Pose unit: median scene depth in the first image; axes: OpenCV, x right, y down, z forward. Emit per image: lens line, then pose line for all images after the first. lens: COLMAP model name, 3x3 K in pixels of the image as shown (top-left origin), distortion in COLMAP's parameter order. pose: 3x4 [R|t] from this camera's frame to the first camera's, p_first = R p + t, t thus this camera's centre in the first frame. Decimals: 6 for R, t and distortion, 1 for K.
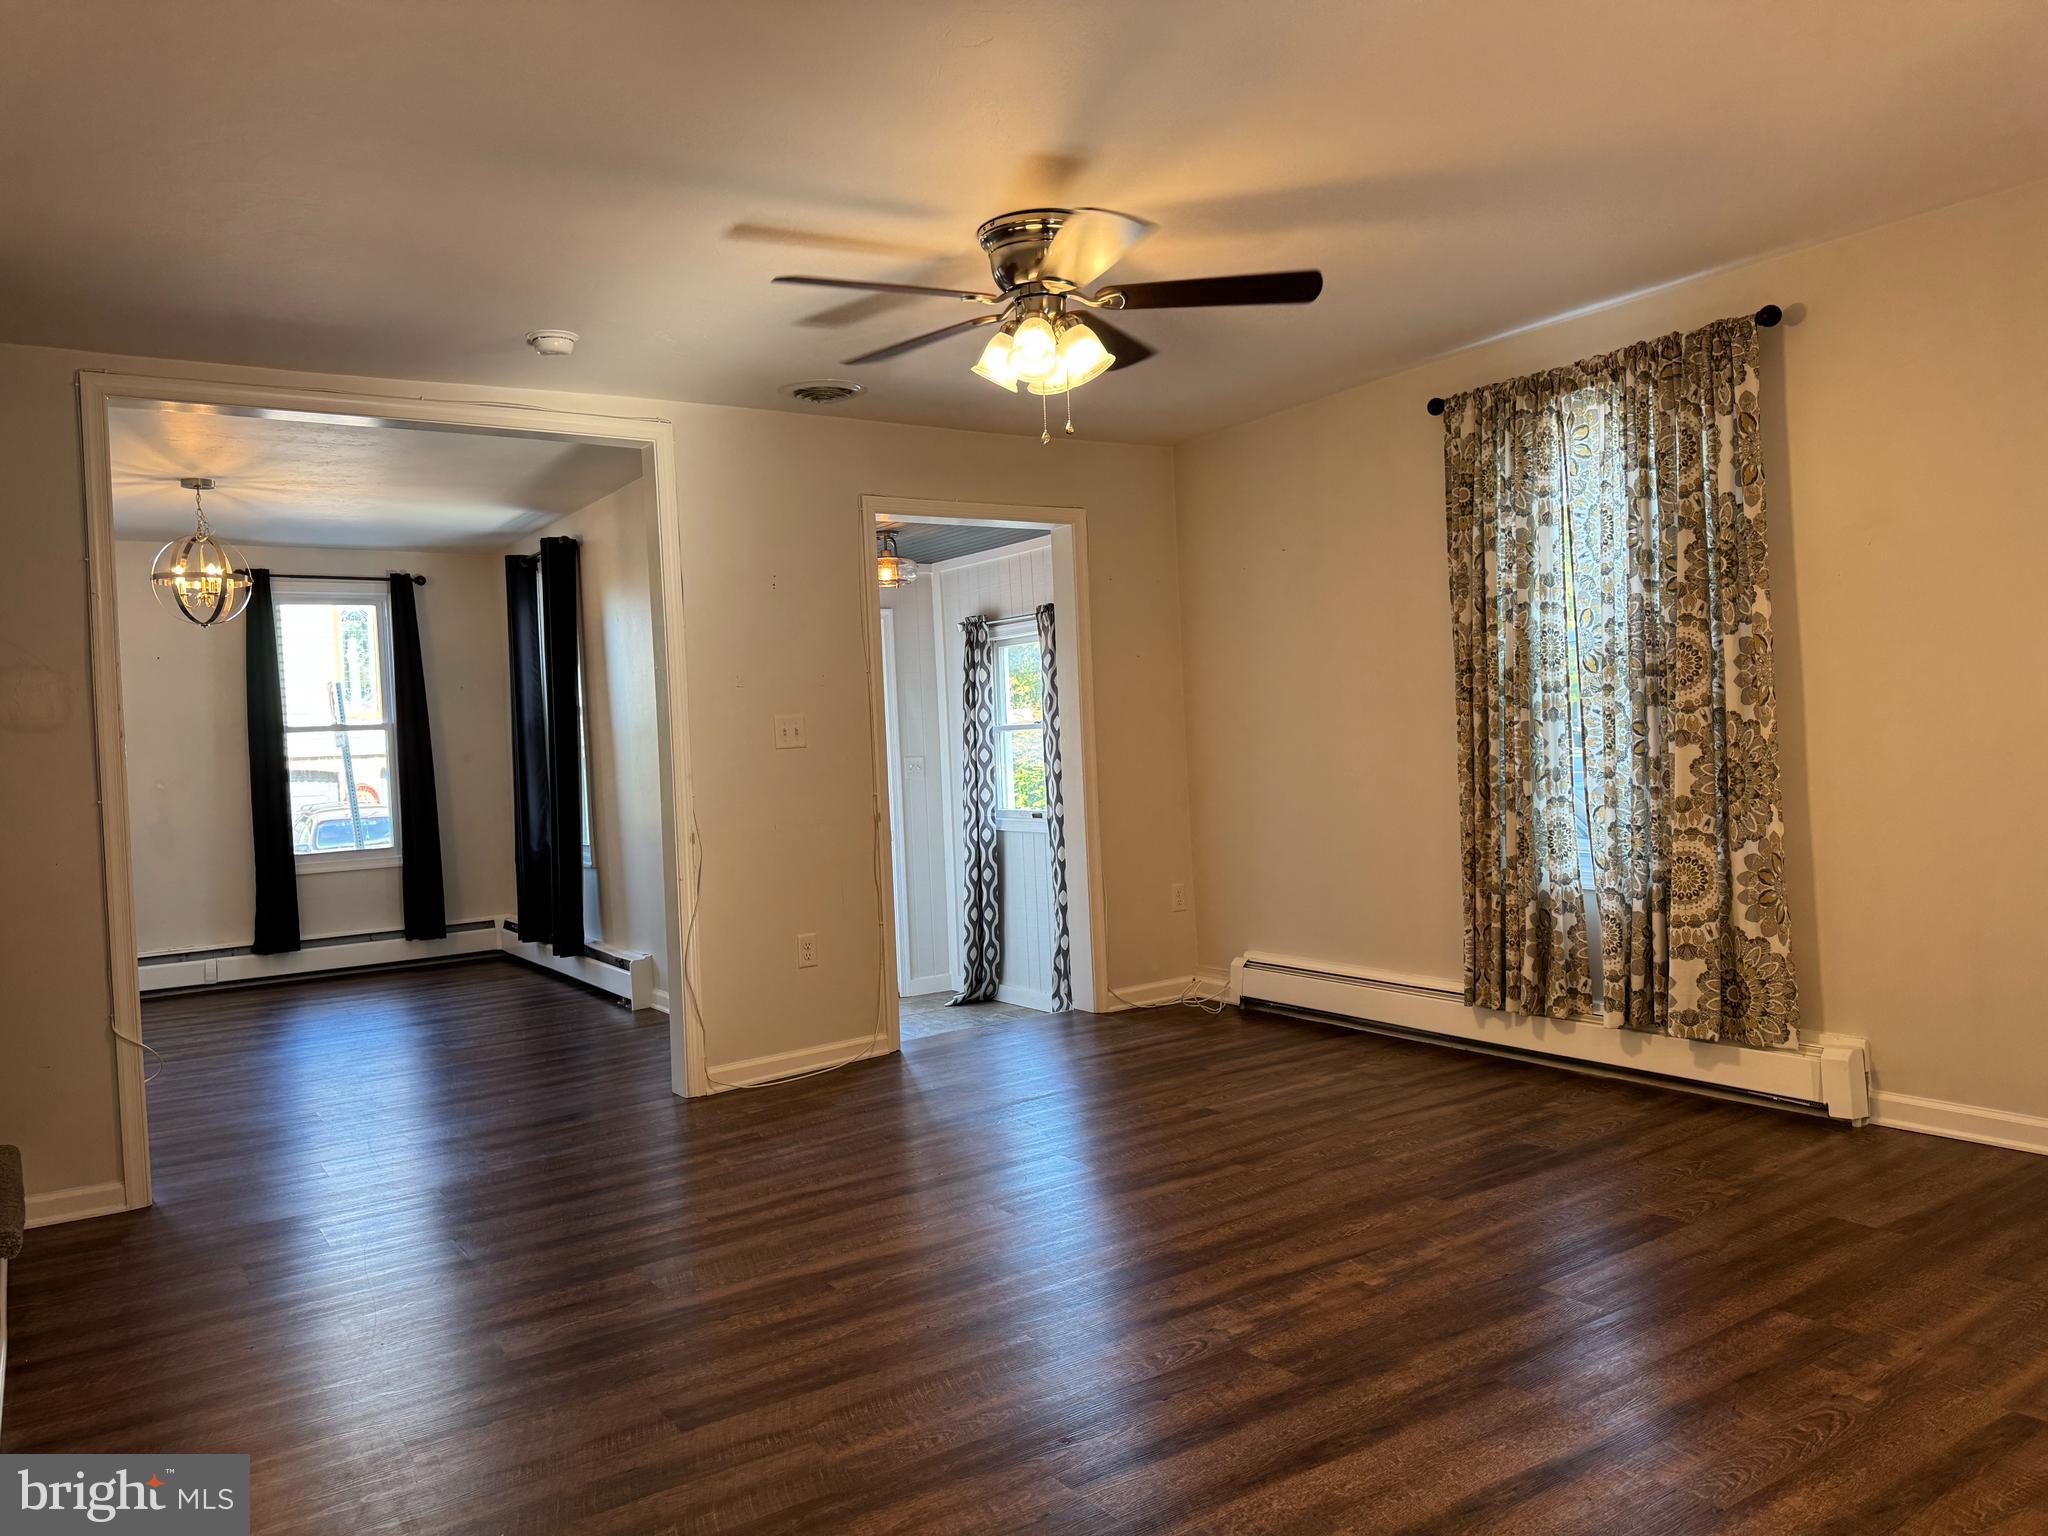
lens RADIAL K [[1455.8, 0, 1021.7], [0, 1455.8, 772.5], [0, 0, 1]] dist [0.084863, -0.075362]
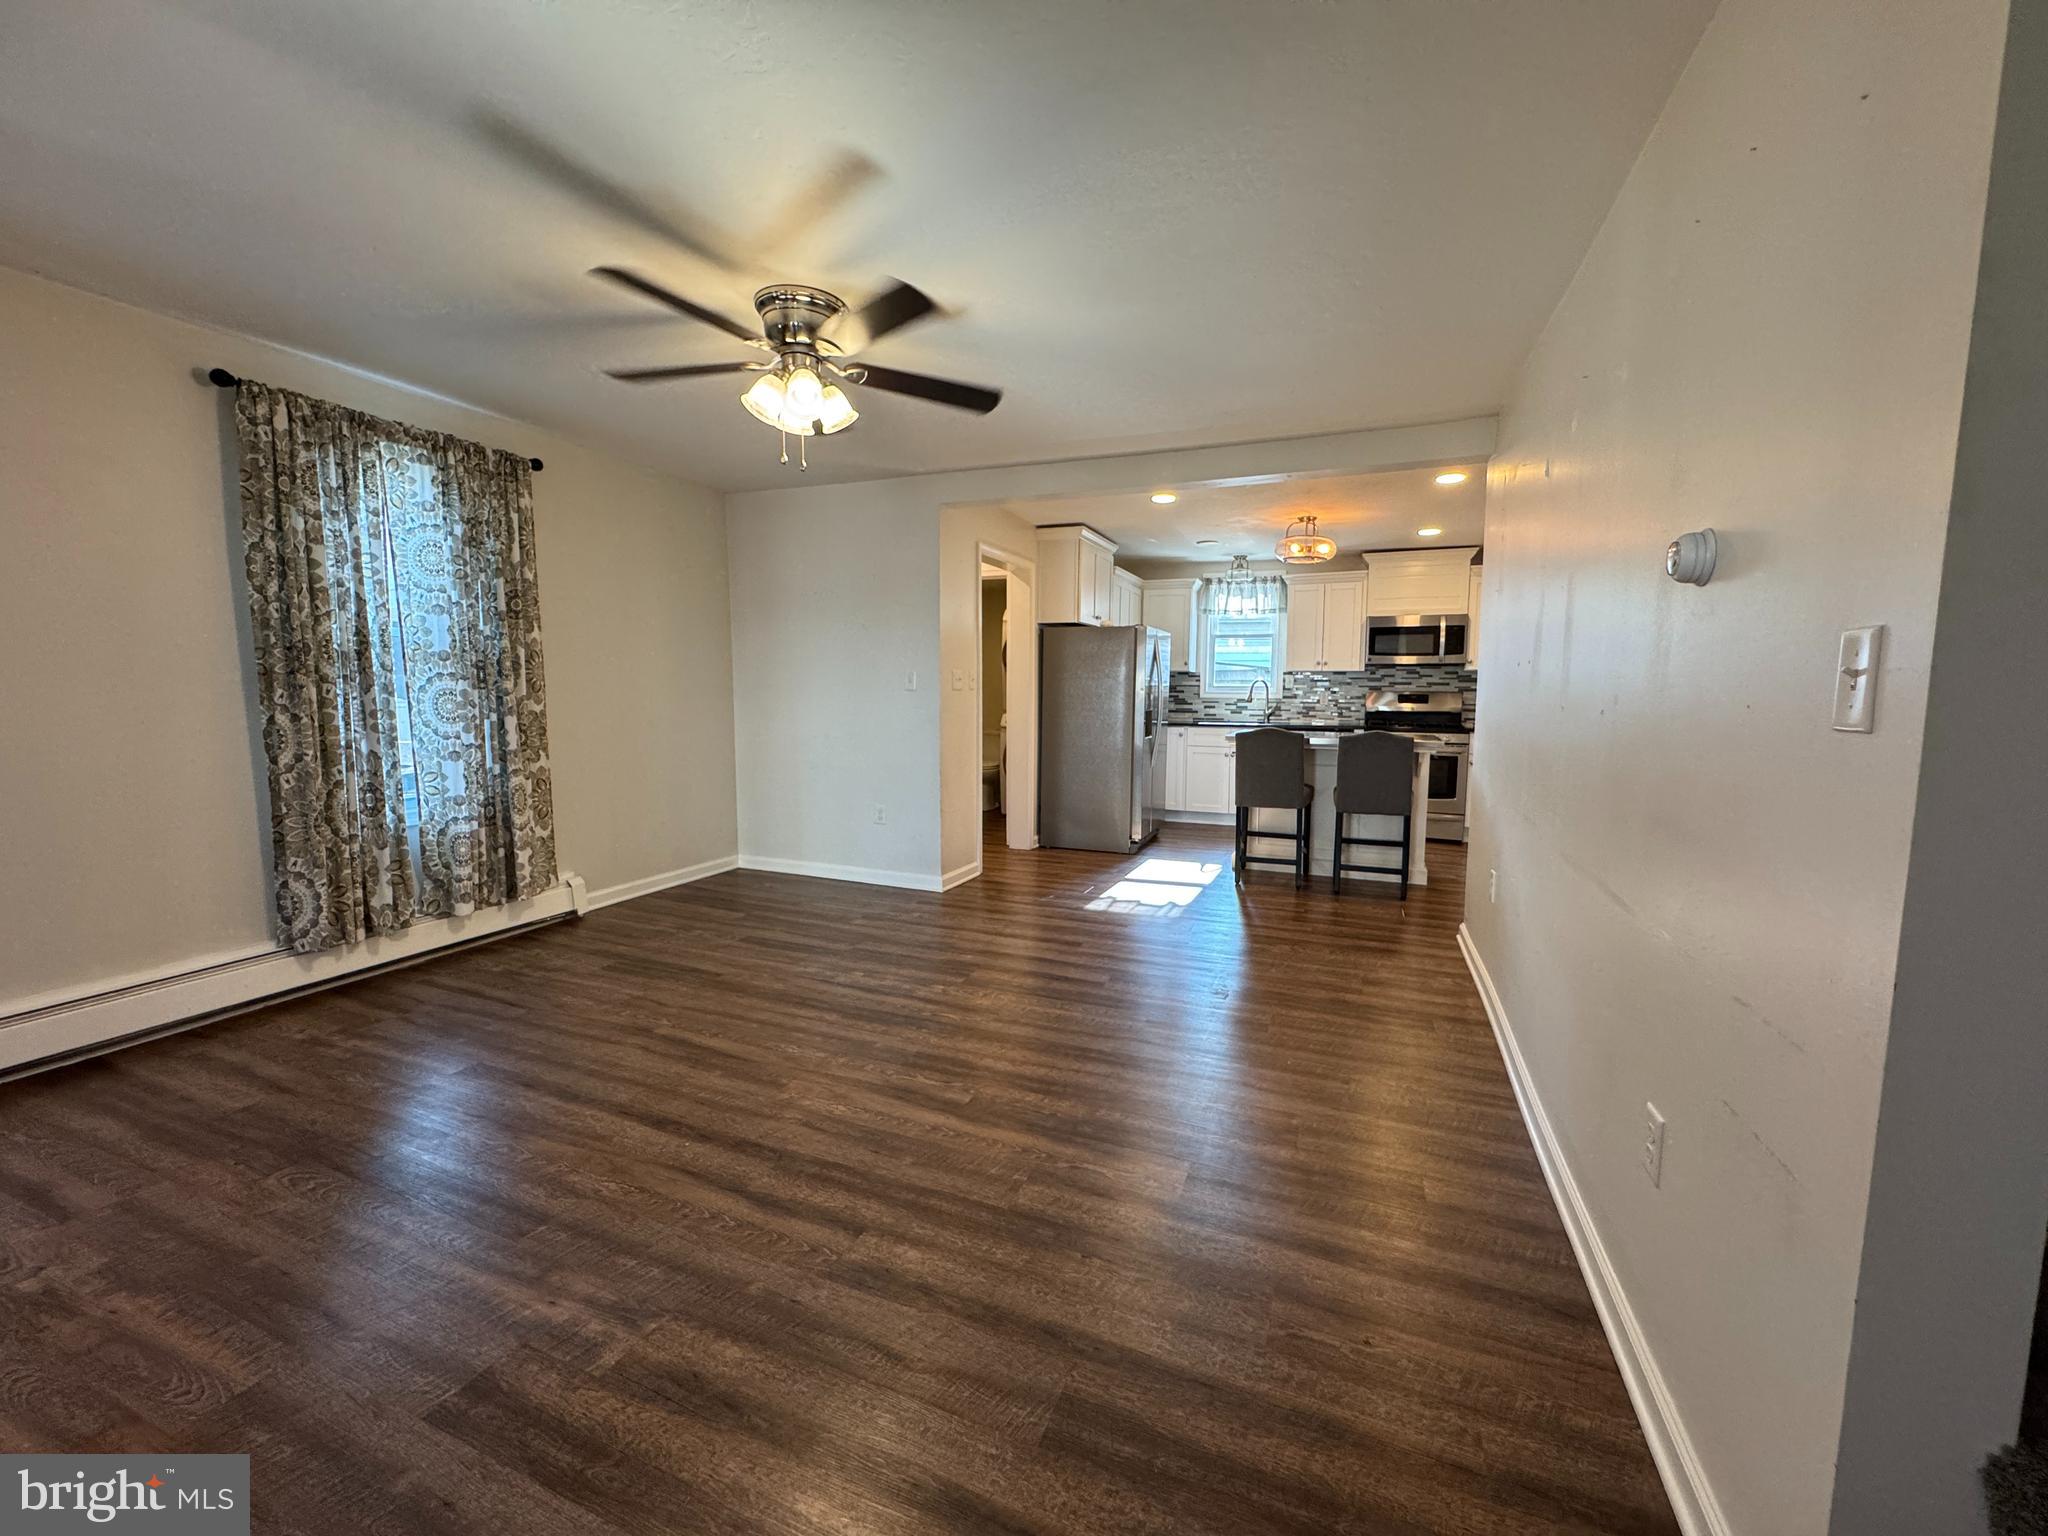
lens RADIAL K [[819.0, 0, 1032.5], [0, 819.0, 767.2], [0, 0, 1]] dist [-0.002152, -0.000257]
pose [[-0.569779, -0.035710, 0.821022, -0.599676], [0.039474, 0.996713, 0.070747, -0.003442], [-0.820850, 0.072719, -0.566496, 1.063843]]
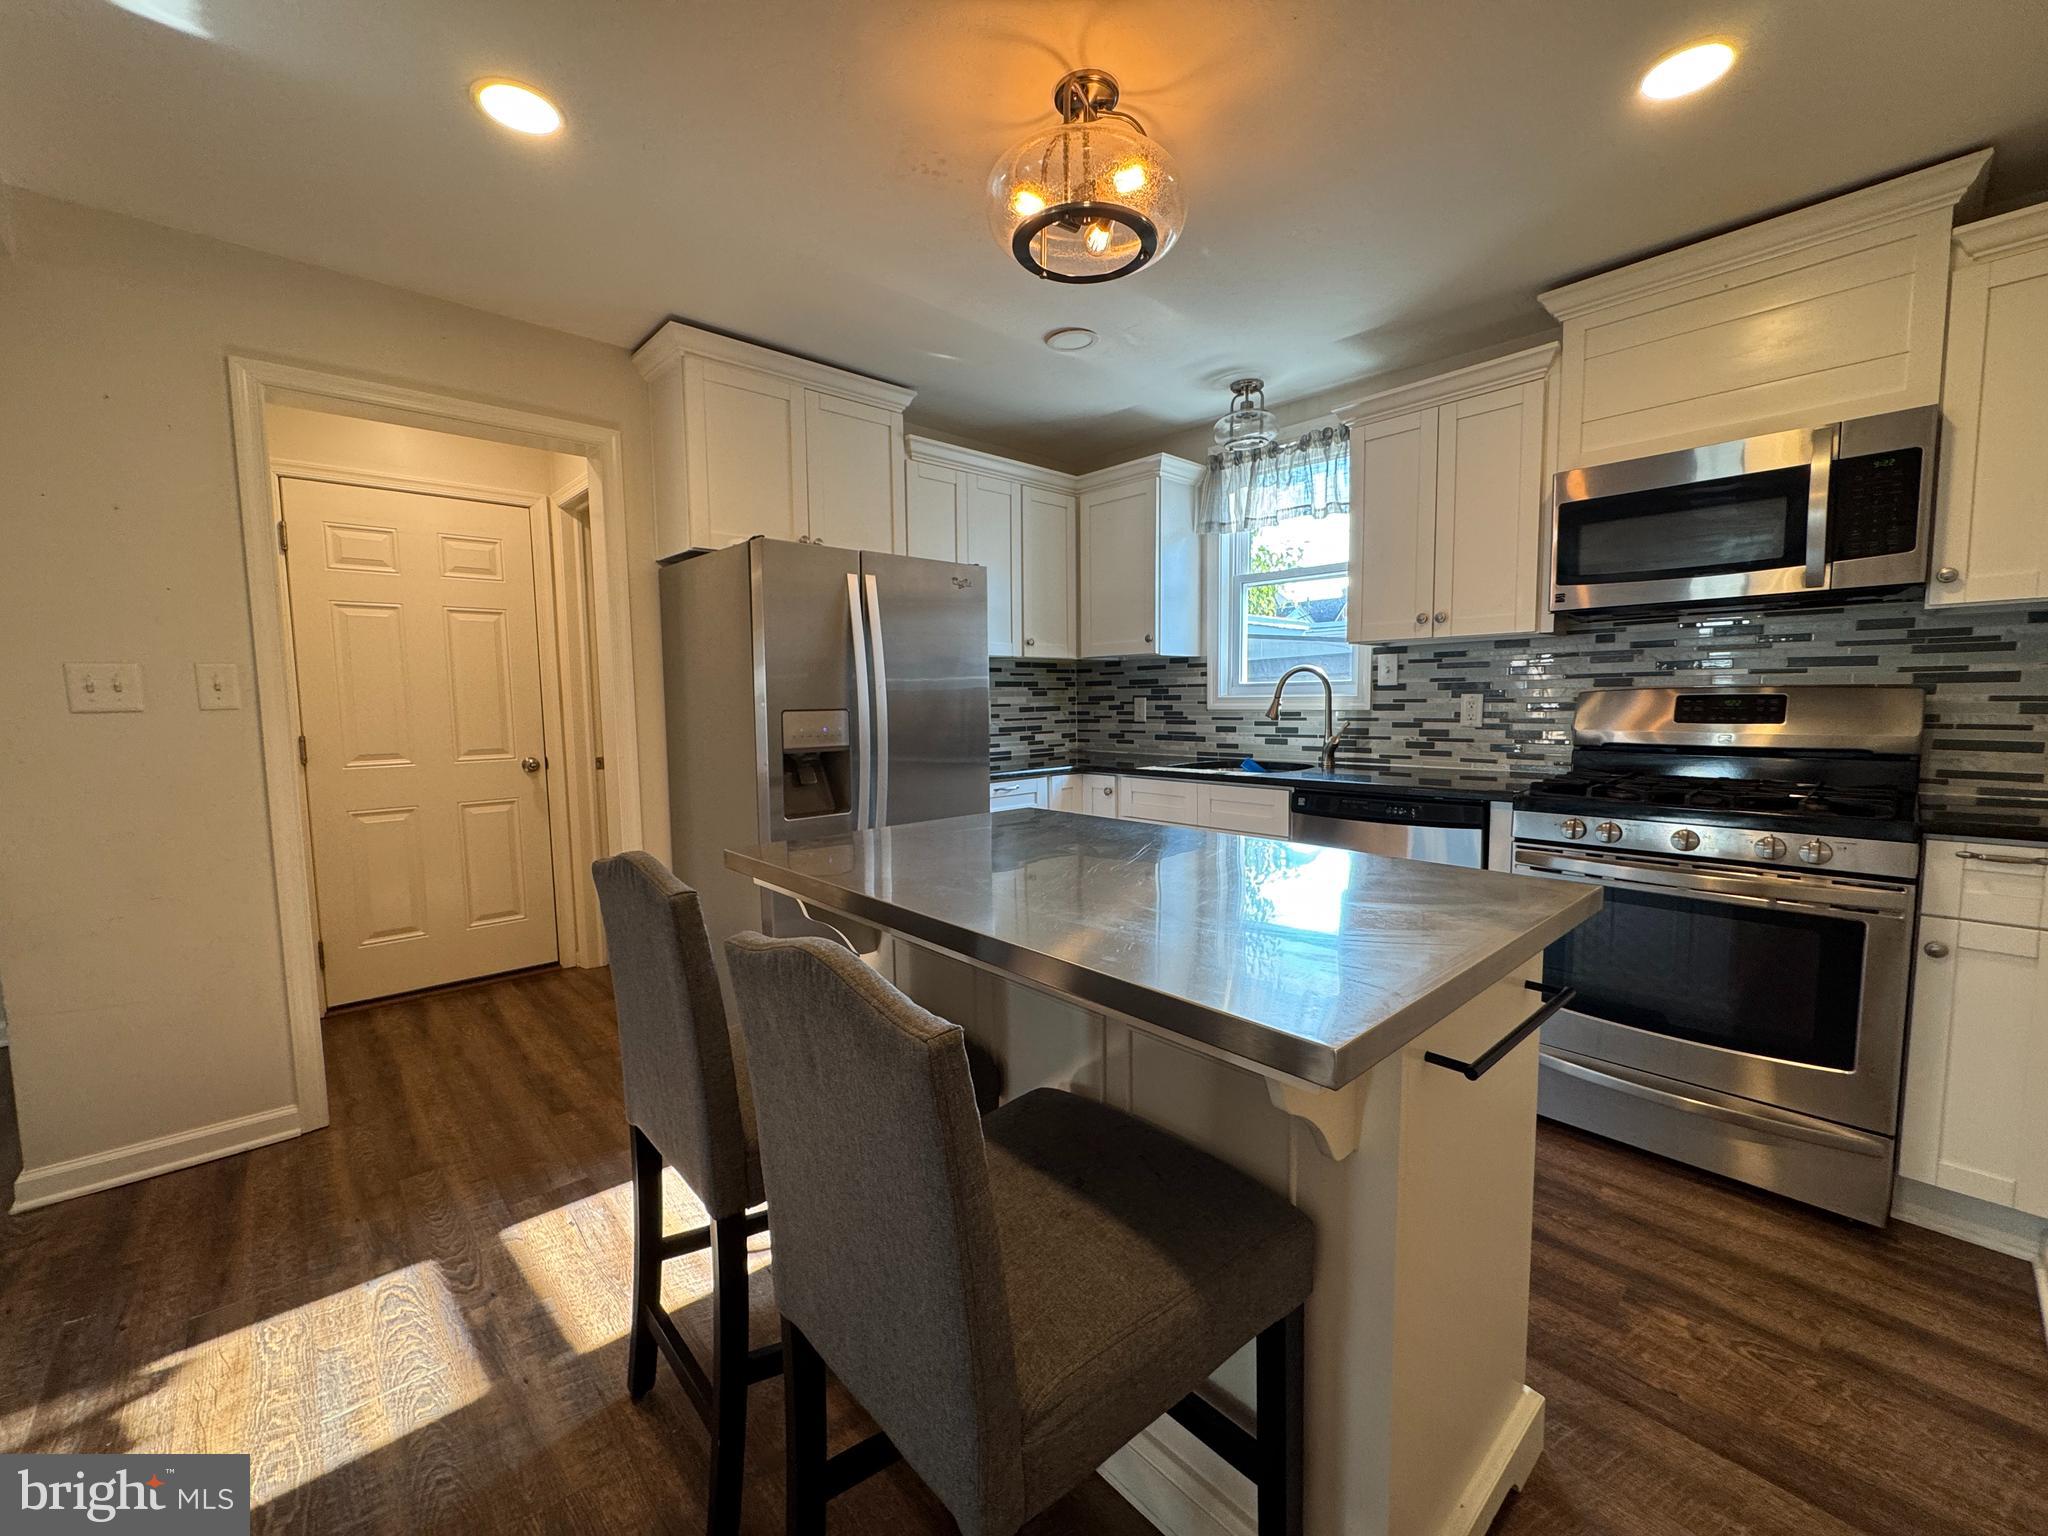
lens RADIAL K [[819.0, 0, 1025.4], [0, 819.0, 764.8], [0, 0, 1]] dist [-0.002152, -0.000257]
pose [[-0.162406, -0.032822, 0.986178, -0.379587], [0.044315, 0.998196, 0.040520, -0.001438], [-0.985728, 0.050283, -0.160658, 0.575184]]
